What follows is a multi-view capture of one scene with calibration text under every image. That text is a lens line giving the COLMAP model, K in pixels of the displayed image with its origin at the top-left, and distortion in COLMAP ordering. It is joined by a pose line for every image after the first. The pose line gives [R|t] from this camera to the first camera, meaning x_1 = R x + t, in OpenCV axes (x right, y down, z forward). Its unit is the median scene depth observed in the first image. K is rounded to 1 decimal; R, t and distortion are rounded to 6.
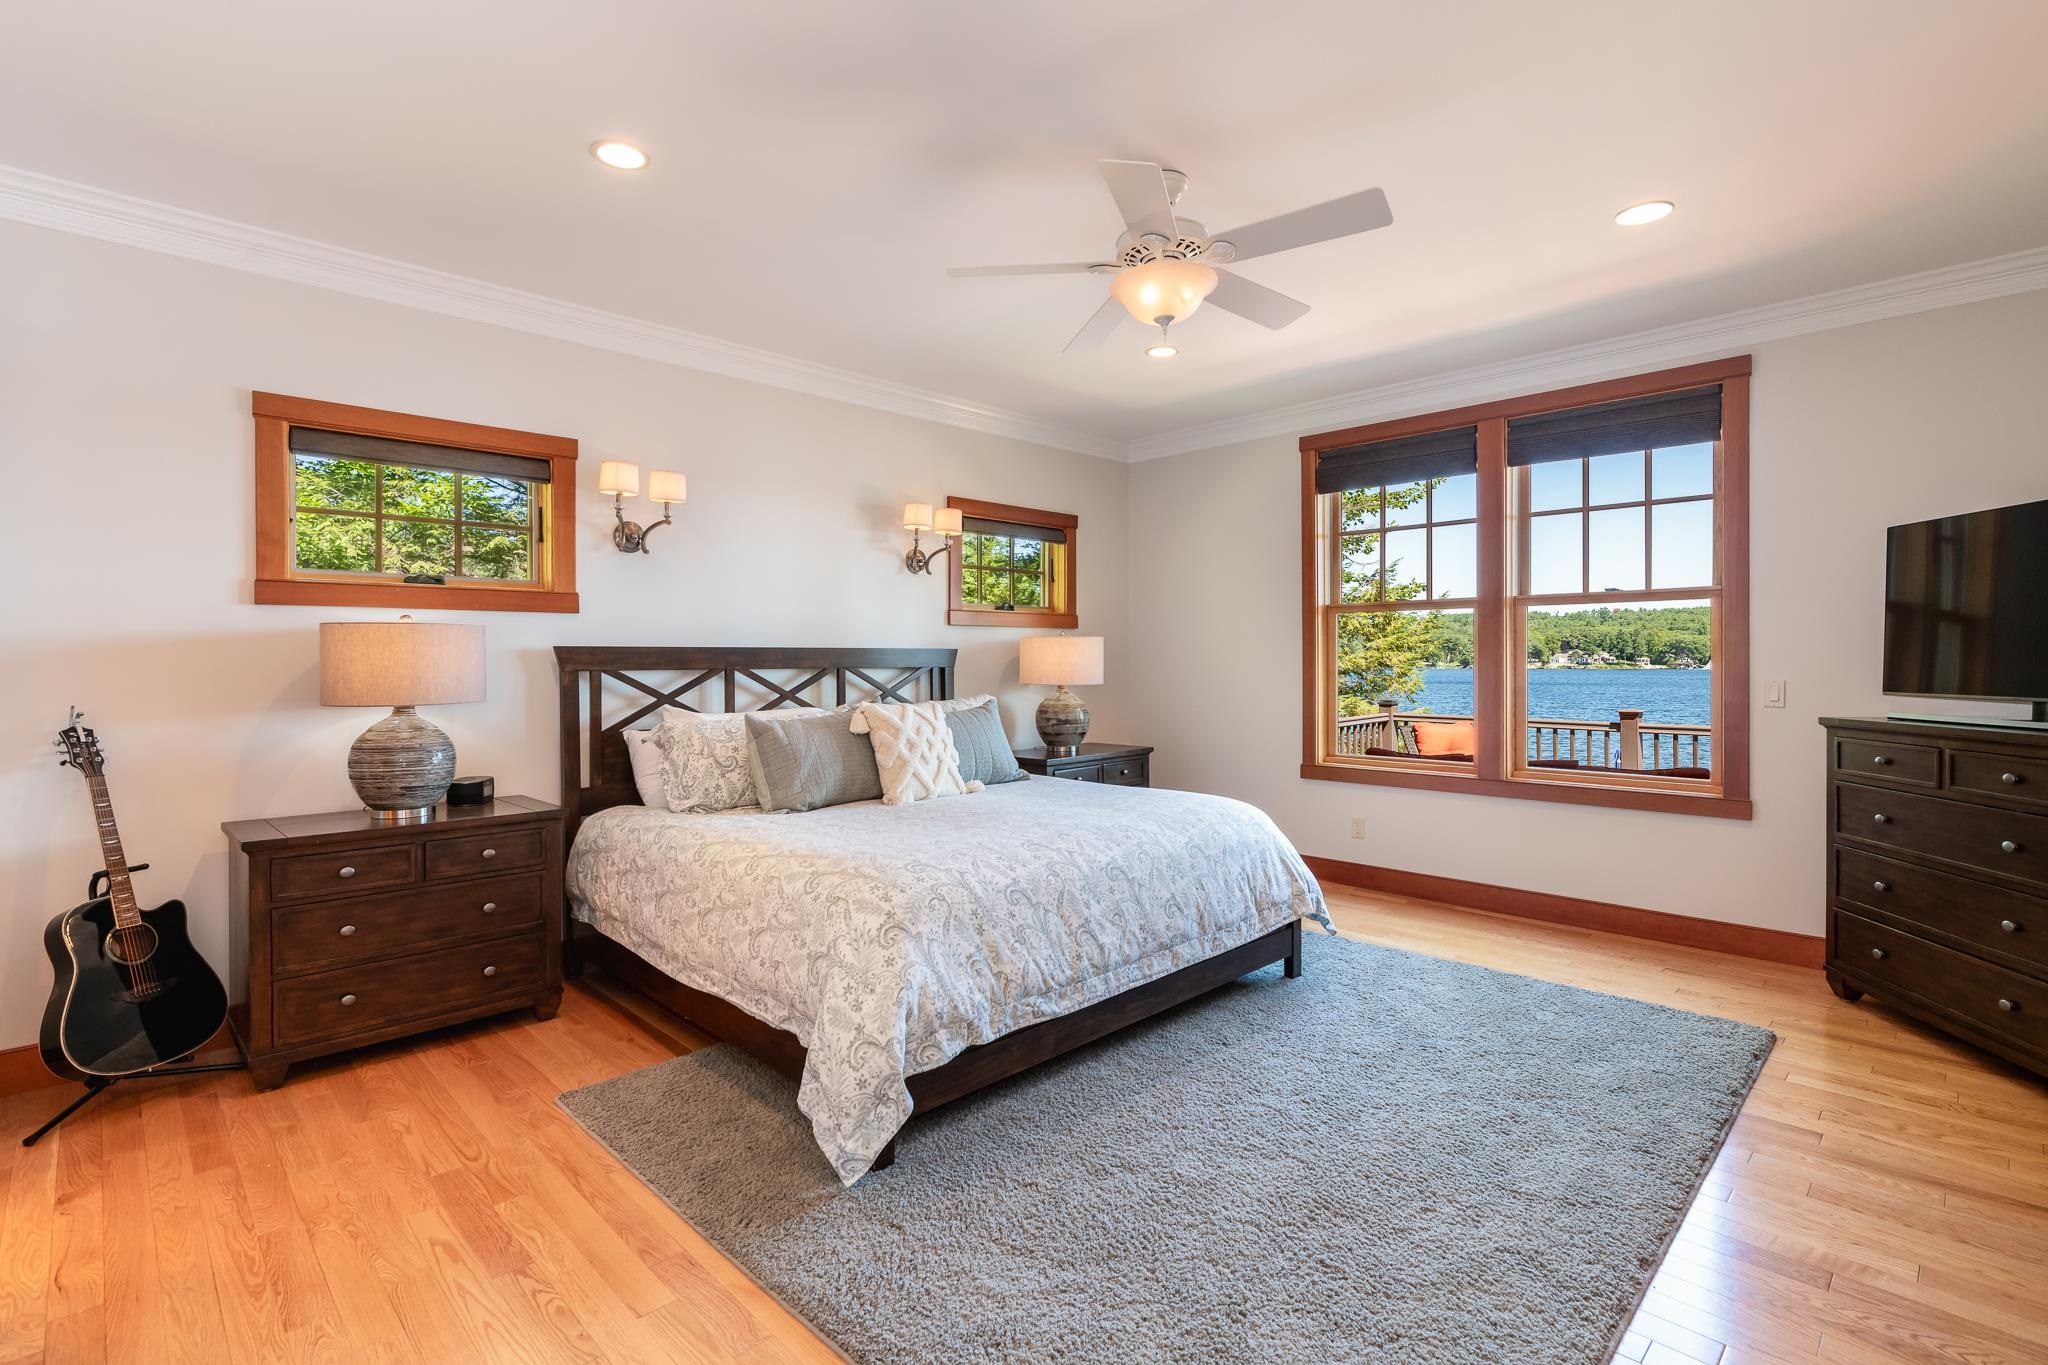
lens RADIAL K [[973.1, 0, 1030.0], [0, 973.1, 666.2], [0, 0, 1]] dist [-0.014216, -0.000930]
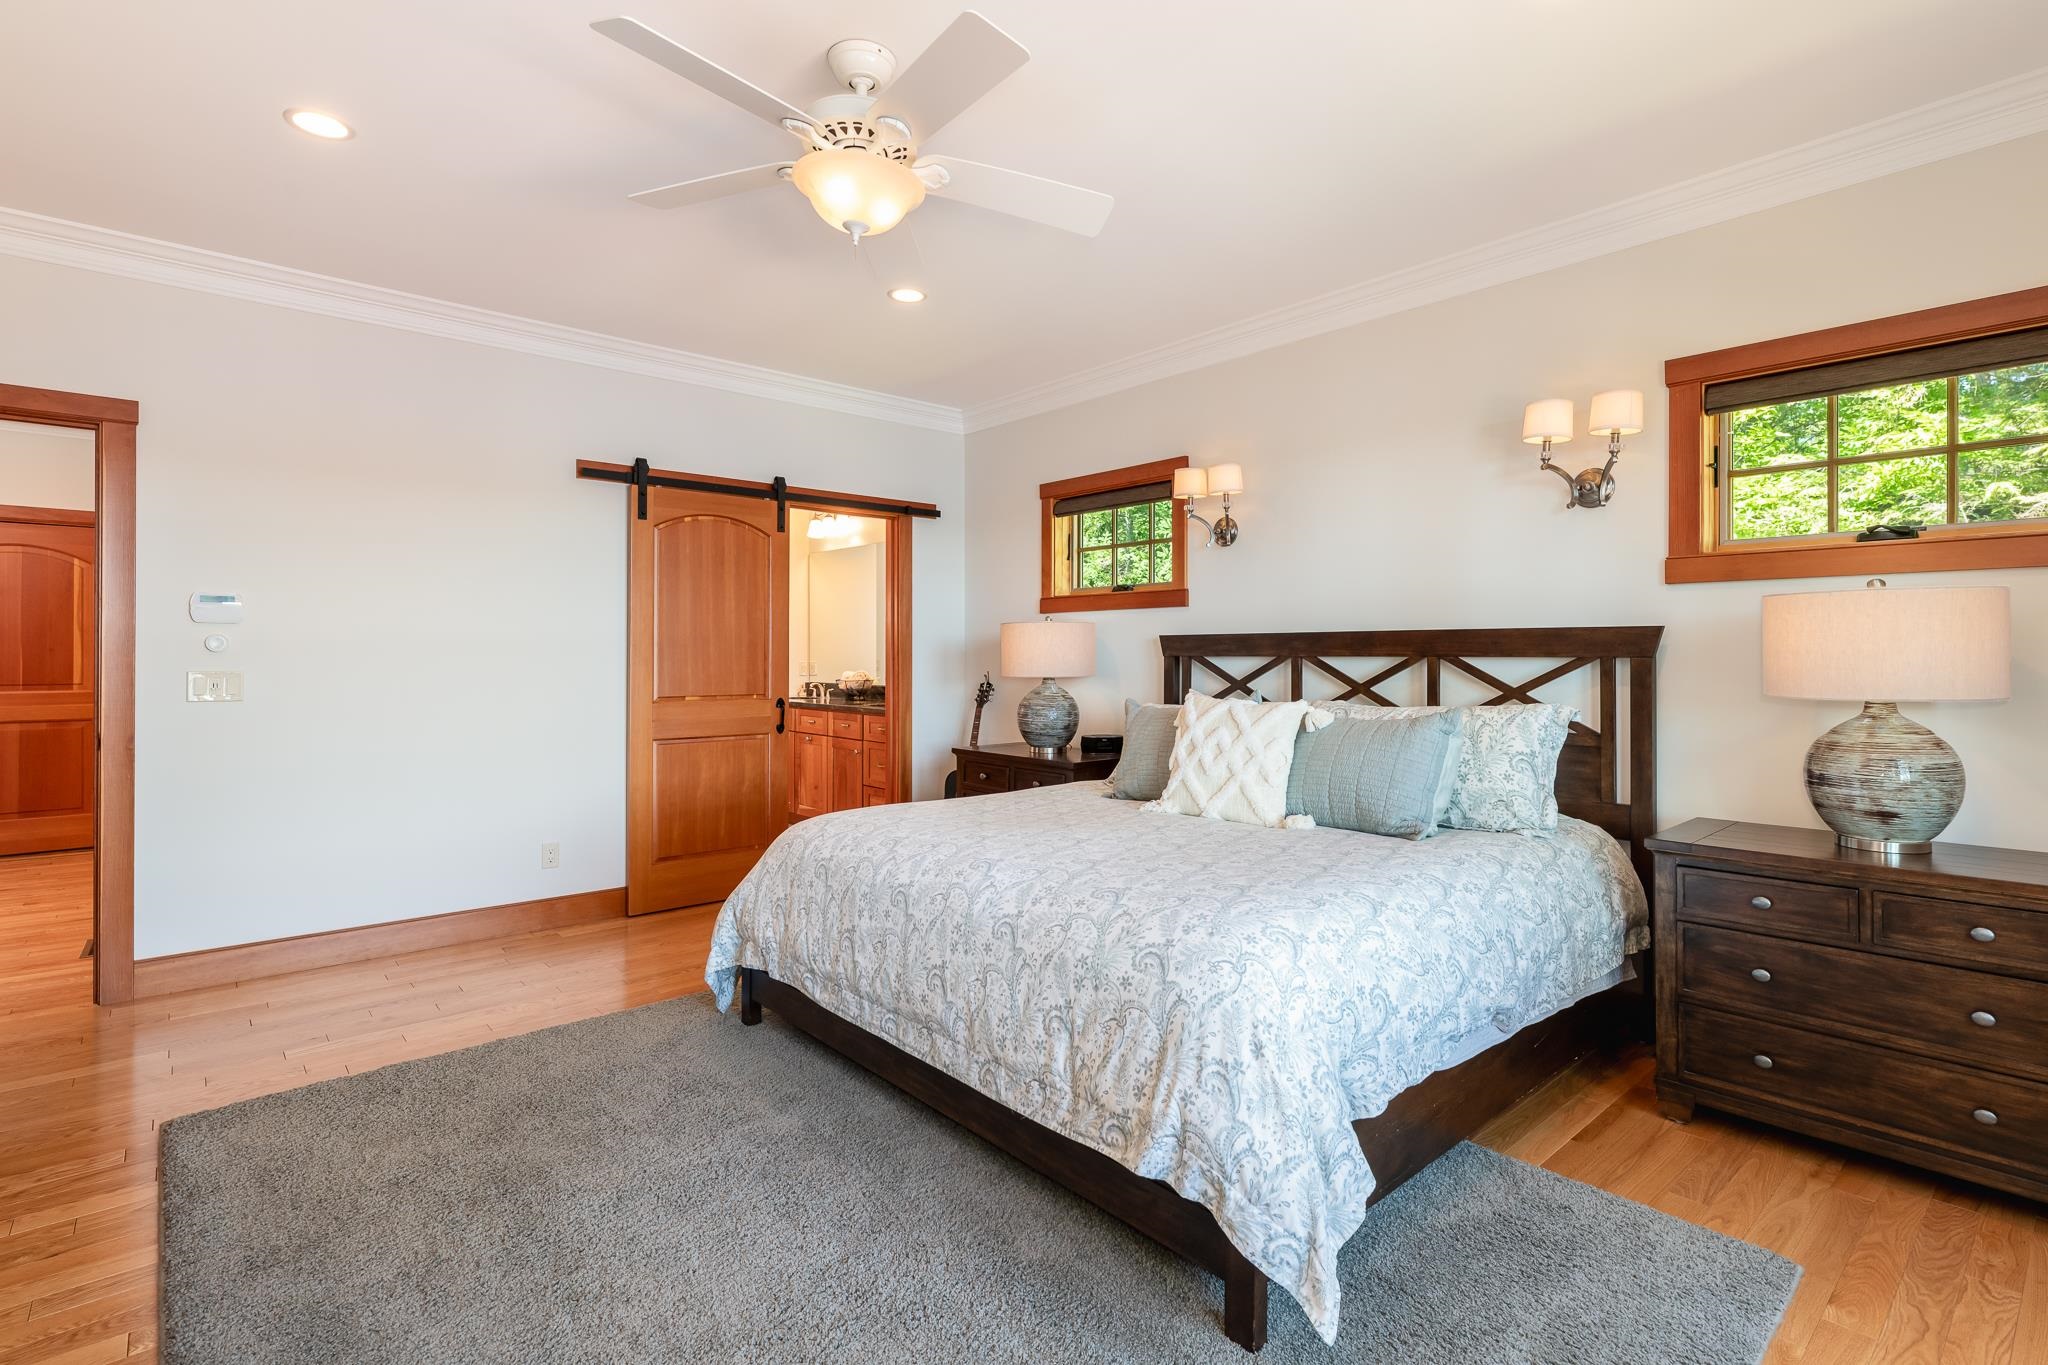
lens RADIAL K [[973.1, 0, 1036.8], [0, 973.1, 672.2], [0, 0, 1]] dist [-0.014216, -0.000930]
pose [[-0.067532, 0.019425, -0.997528, 0.807302], [-0.007688, 0.999771, 0.019989, 0.001929], [0.997687, 0.009019, -0.067367, 1.045792]]
